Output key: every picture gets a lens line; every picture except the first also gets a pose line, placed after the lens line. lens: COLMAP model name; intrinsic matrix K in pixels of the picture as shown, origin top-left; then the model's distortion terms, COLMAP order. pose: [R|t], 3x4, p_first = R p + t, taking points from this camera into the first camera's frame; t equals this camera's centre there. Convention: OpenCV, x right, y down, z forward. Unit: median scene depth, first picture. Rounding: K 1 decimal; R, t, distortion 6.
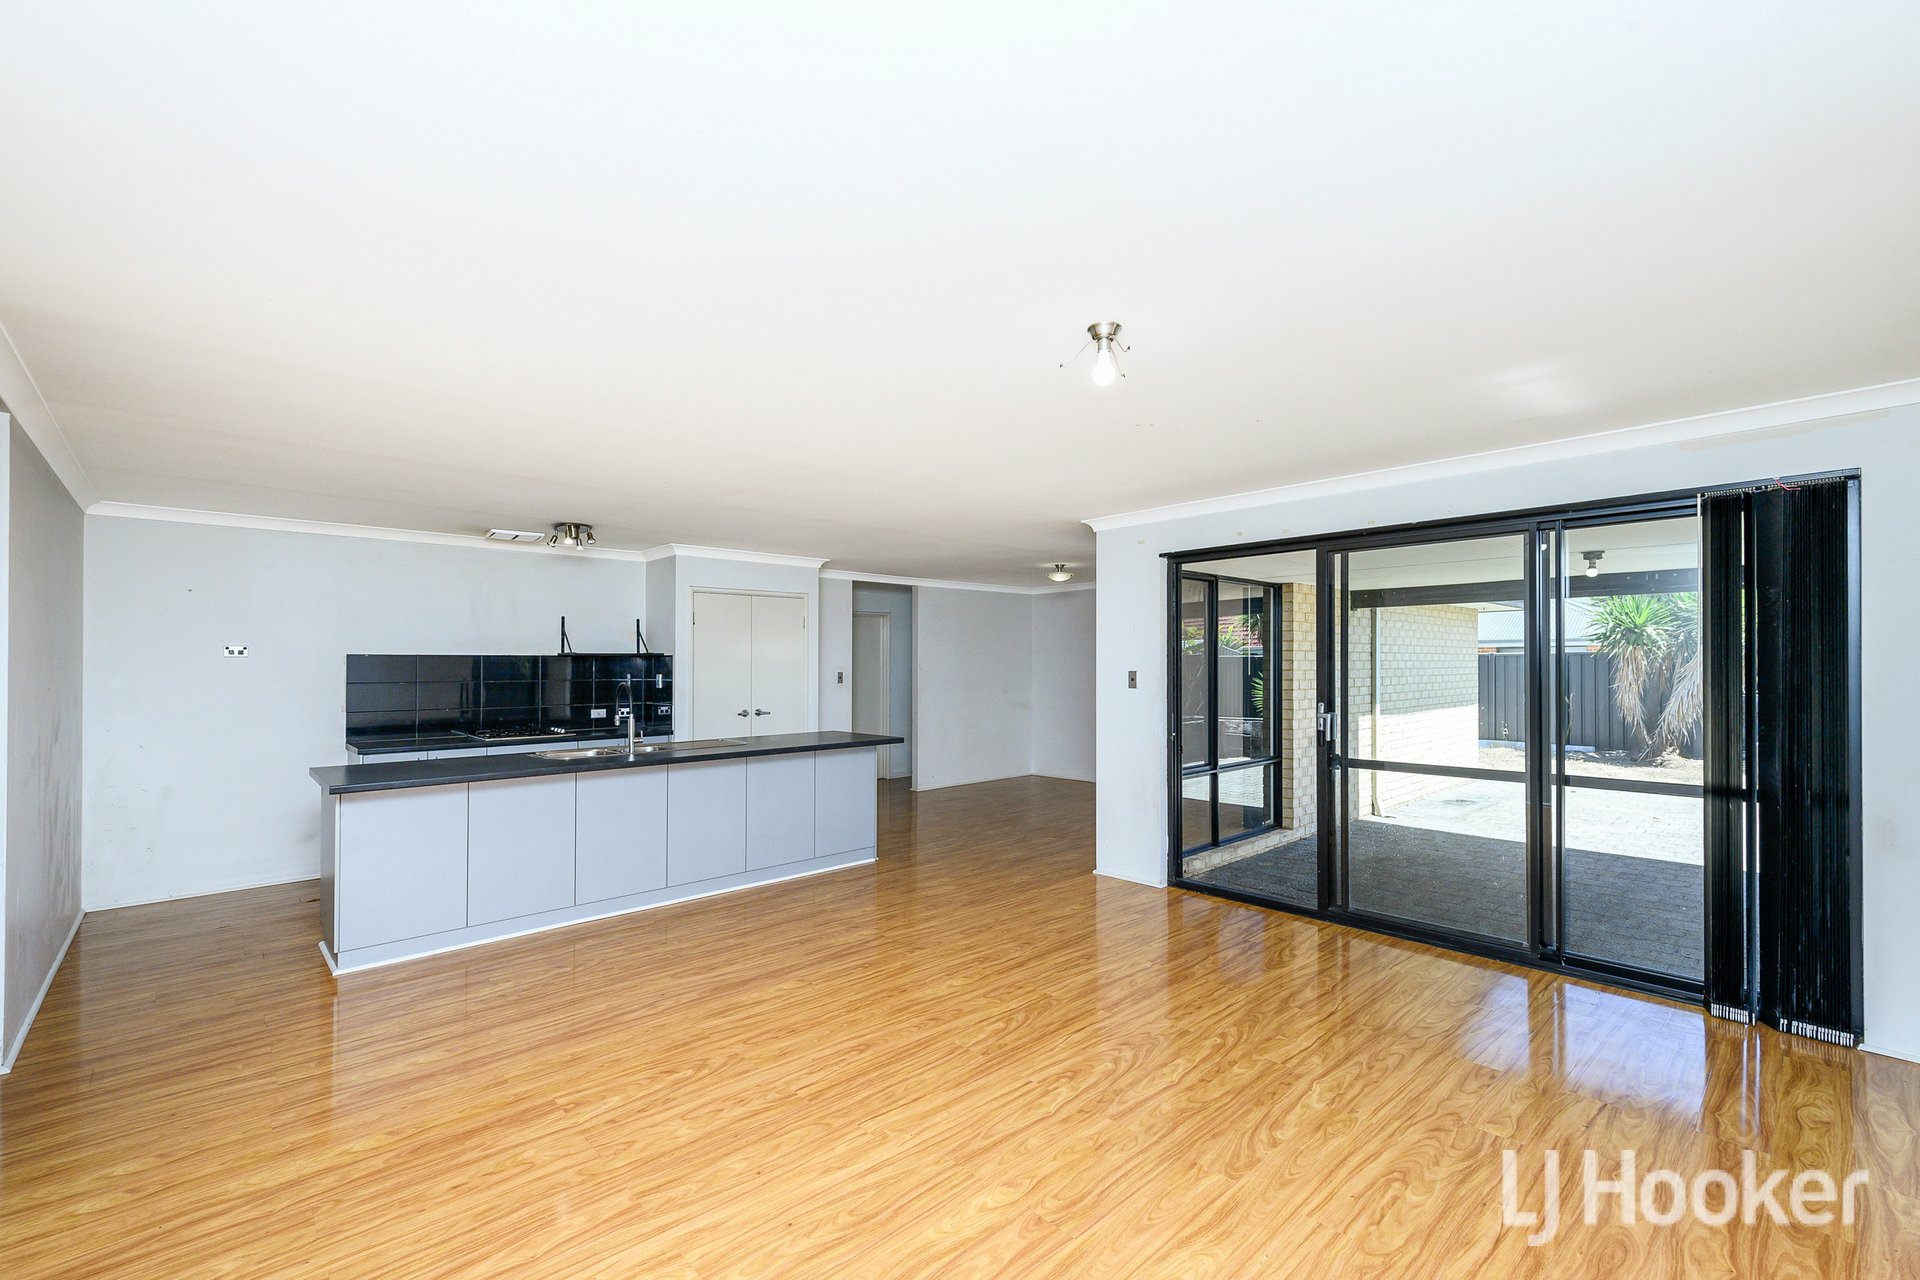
lens RADIAL K [[798.4, 0, 969.3], [0, 798.4, 663.9], [0, 0, 1]] dist [-0.000691, 0.000031]
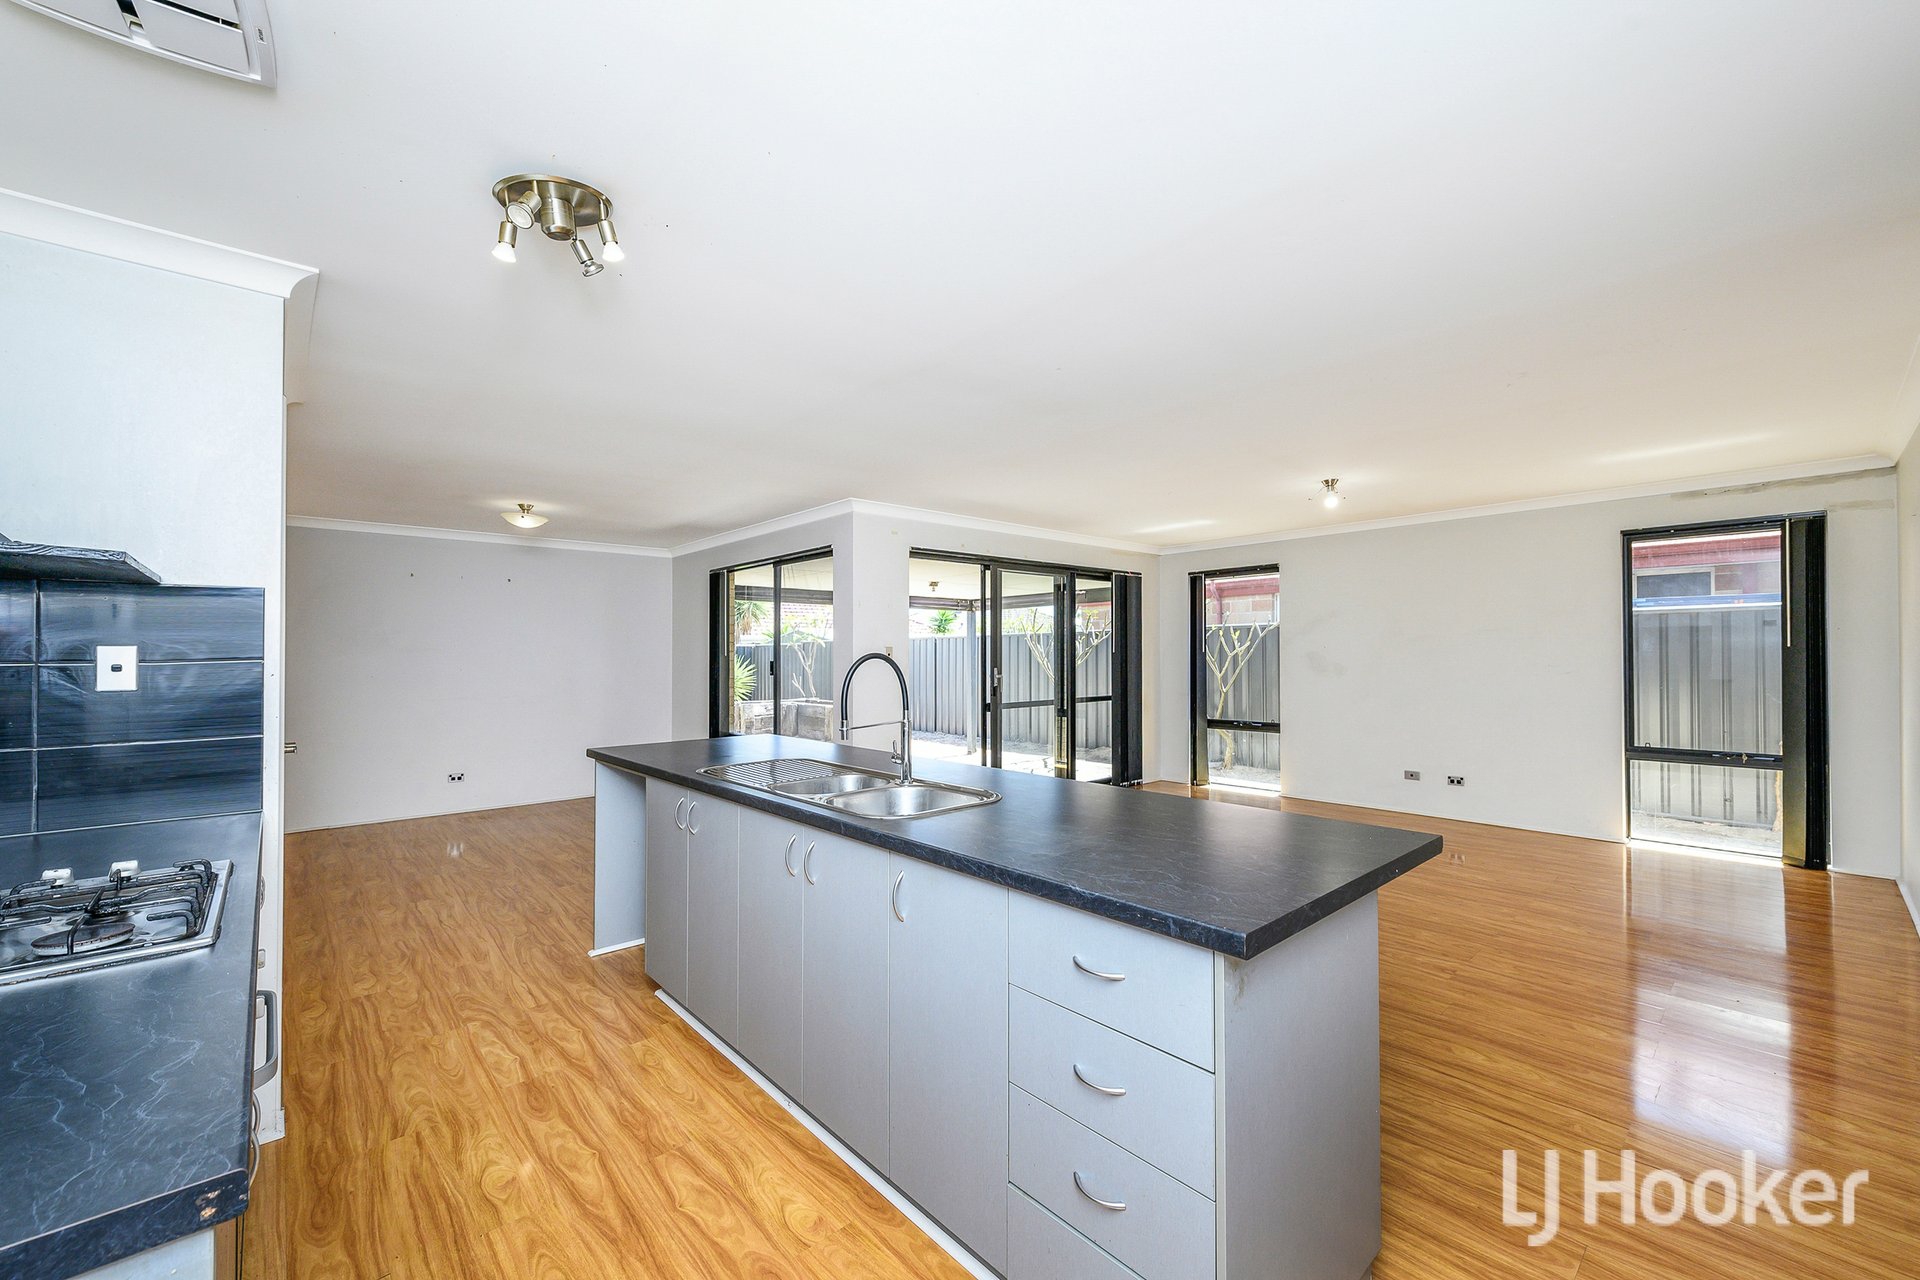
lens RADIAL K [[761.1, 0, 976.1], [0, 761.1, 683.3], [0, 0, 1]] dist [0.014018, -0.002776]
pose [[0.016165, -0.033964, 0.999292, -1.016323], [-0.000305, 0.999423, 0.033974, 0.027057], [-0.999869, -0.000854, 0.016146, 1.020558]]
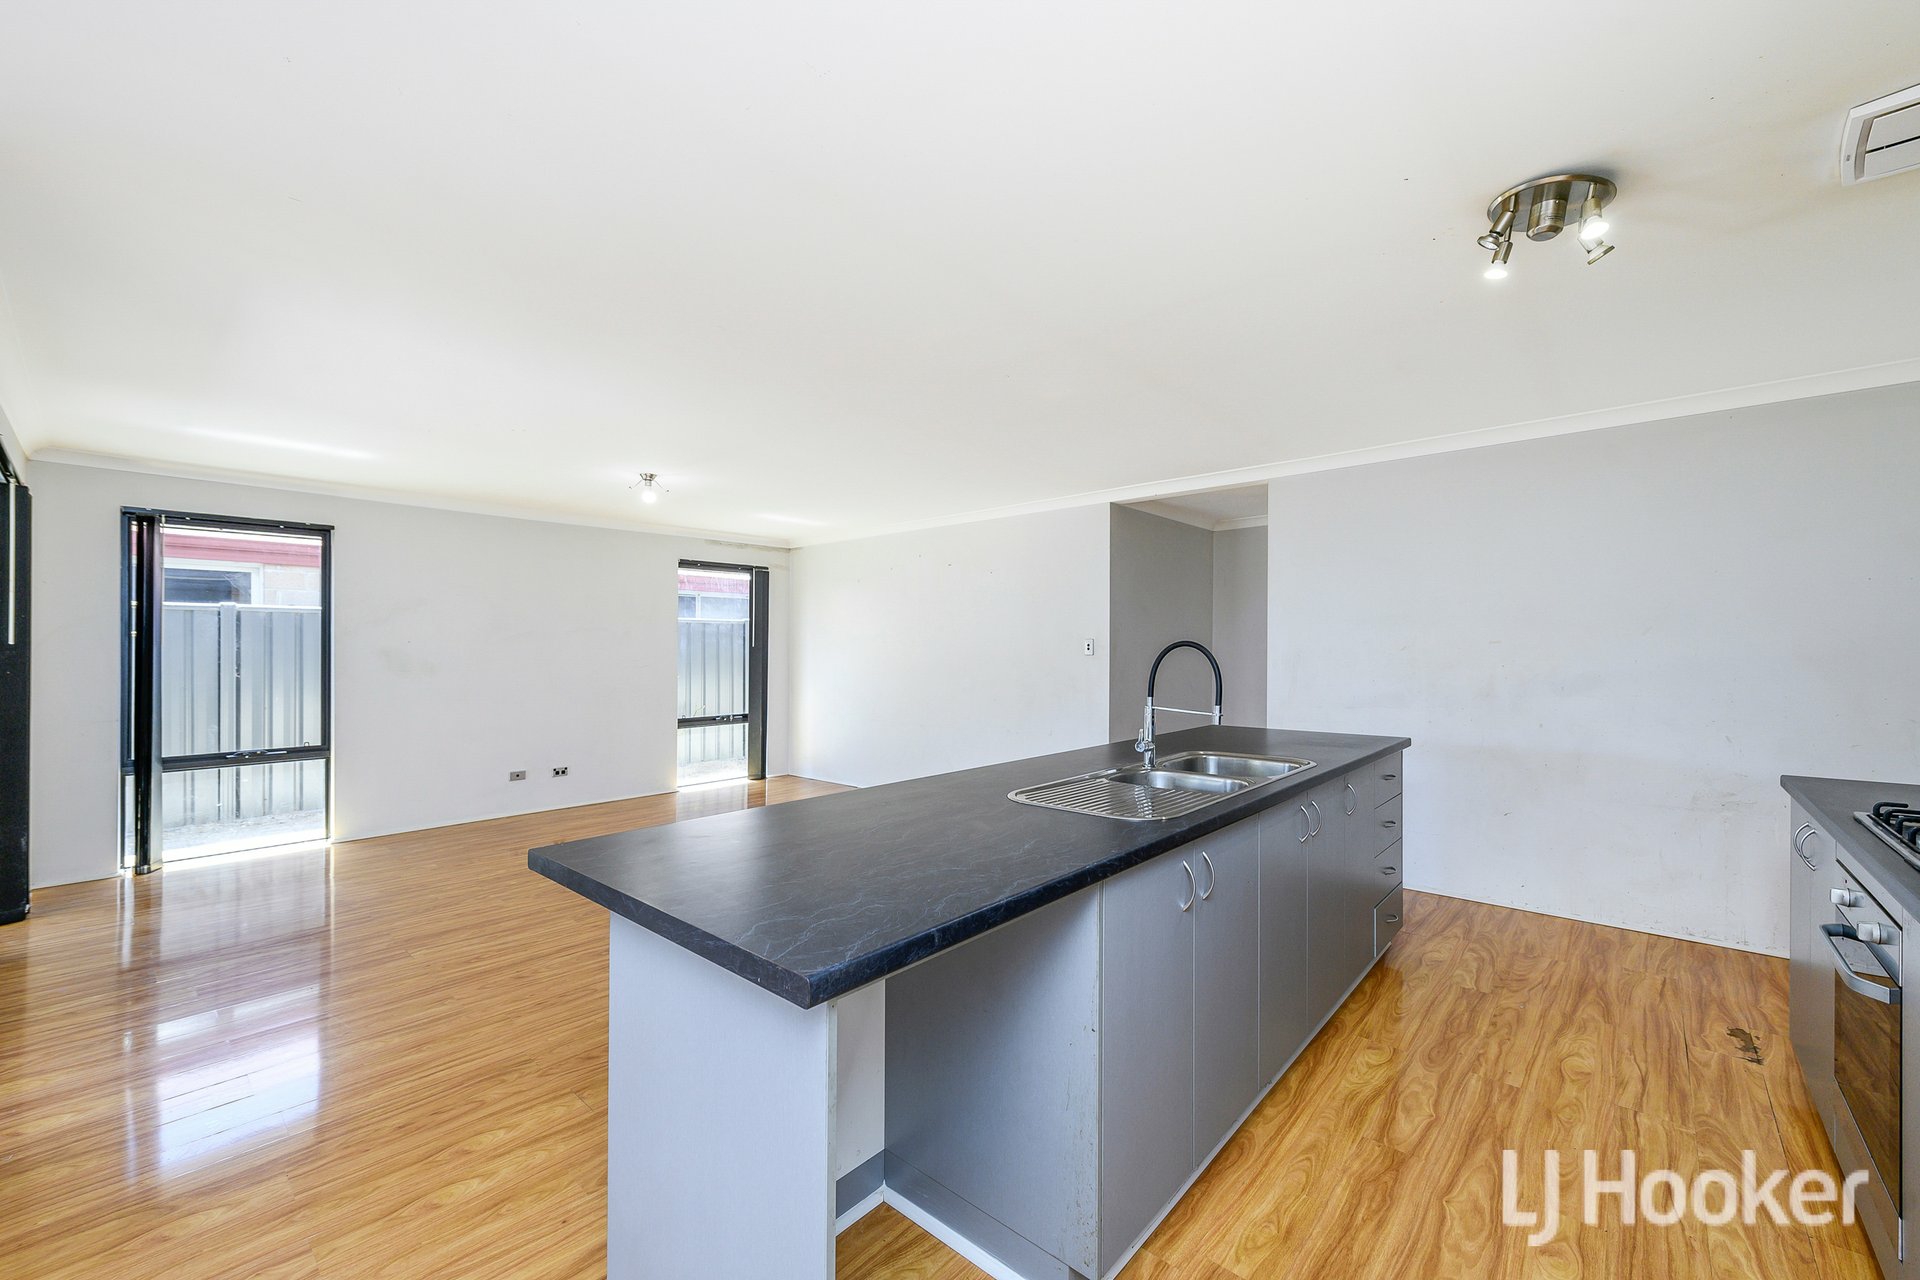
lens RADIAL K [[761.1, 0, 963.2], [0, 761.1, 646.7], [0, 0, 1]] dist [0.014018, -0.002776]
pose [[-0.996151, 0.007973, -0.087290, -0.268275], [0.008843, 0.999915, -0.009588, 0.035421], [0.087206, -0.010323, -0.996137, 1.652866]]
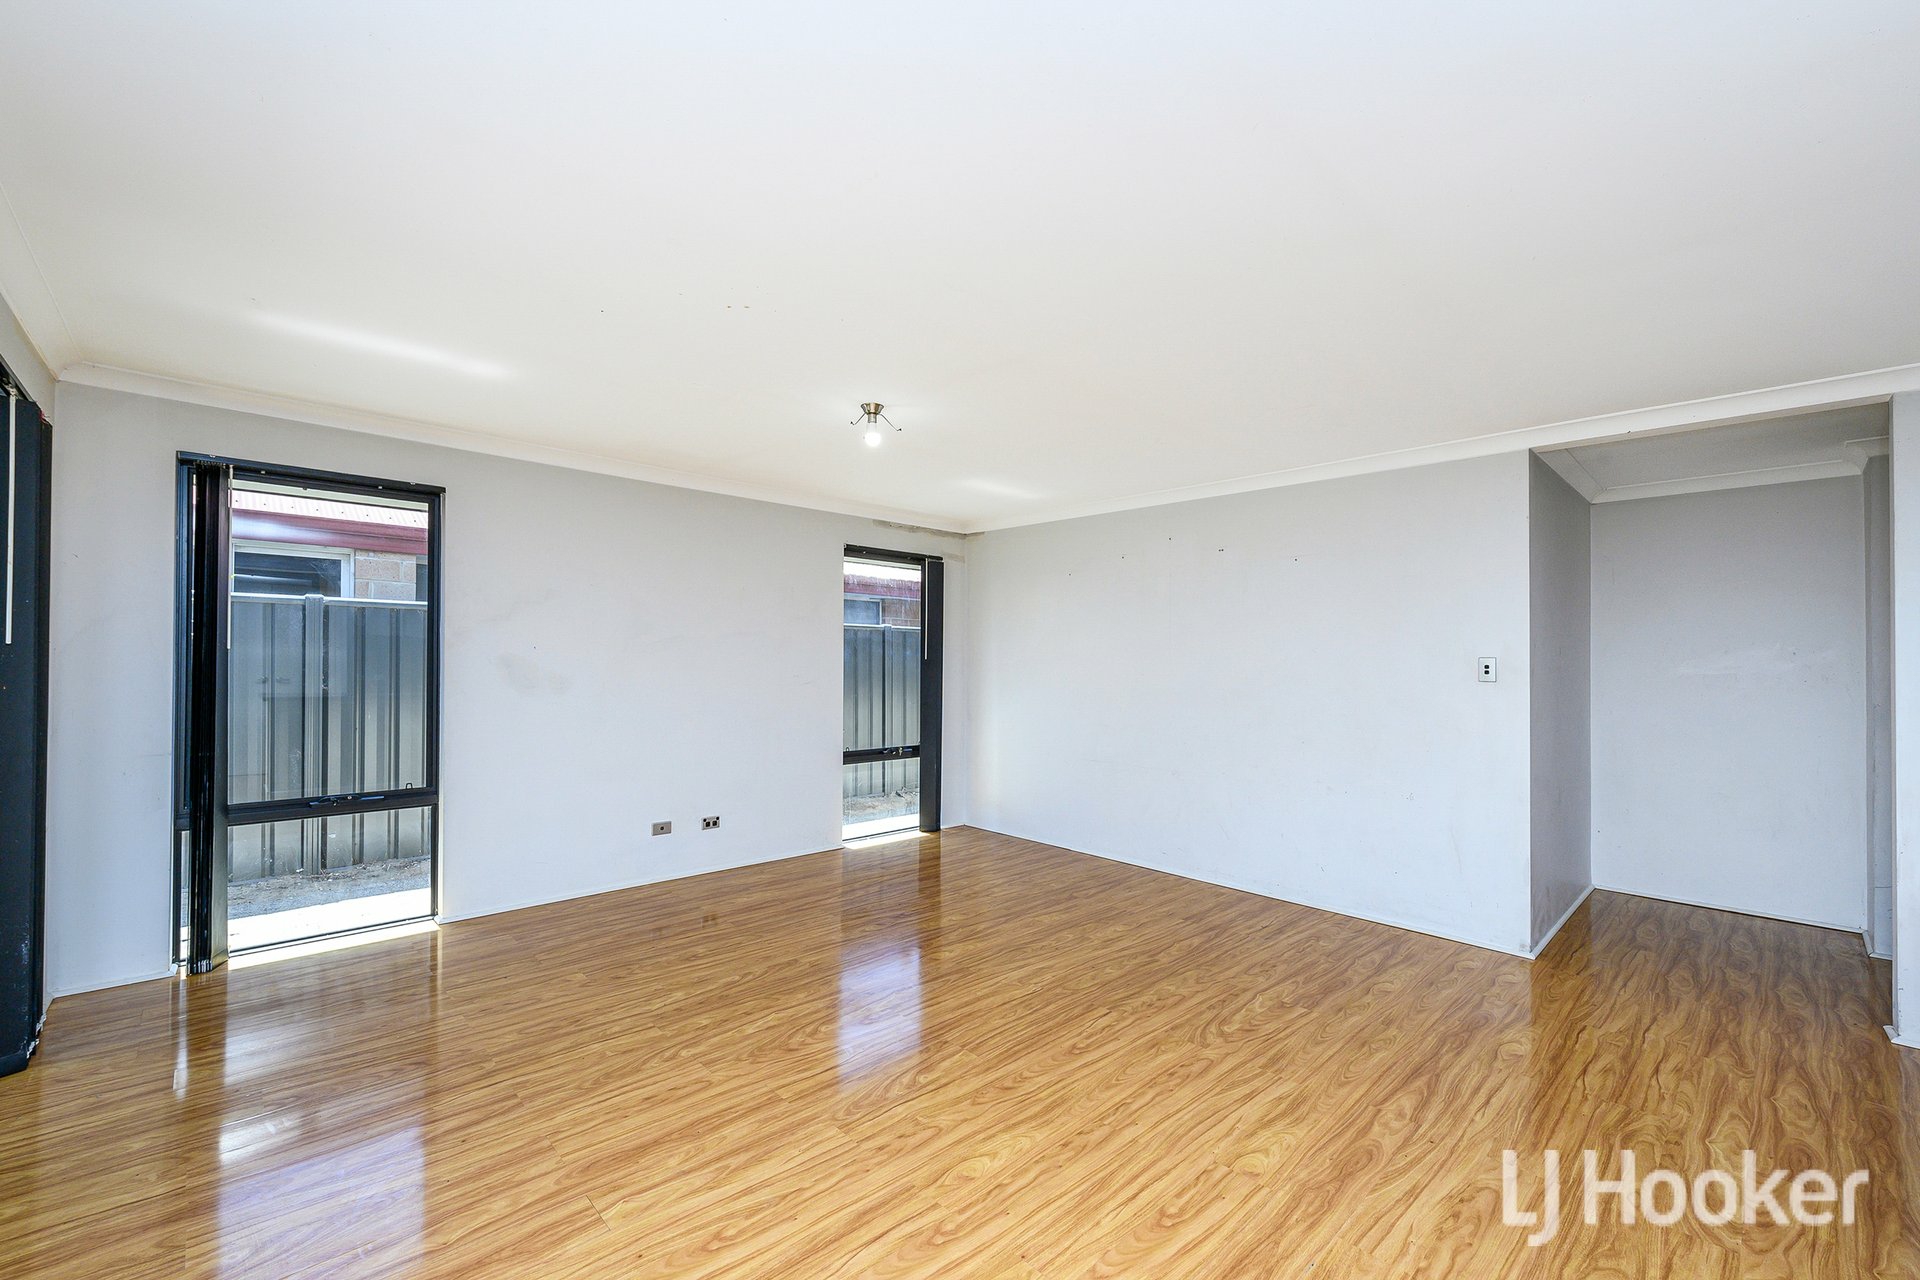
lens RADIAL K [[798.4, 0, 942.6], [0, 798.4, 666.4], [0, 0, 1]] dist [-0.000691, 0.000031]
pose [[-0.999894, -0.009705, 0.010812, 0.010348], [-0.009682, 0.999951, 0.002181, 0.023068], [-0.010832, 0.002076, -0.999939, 1.298614]]
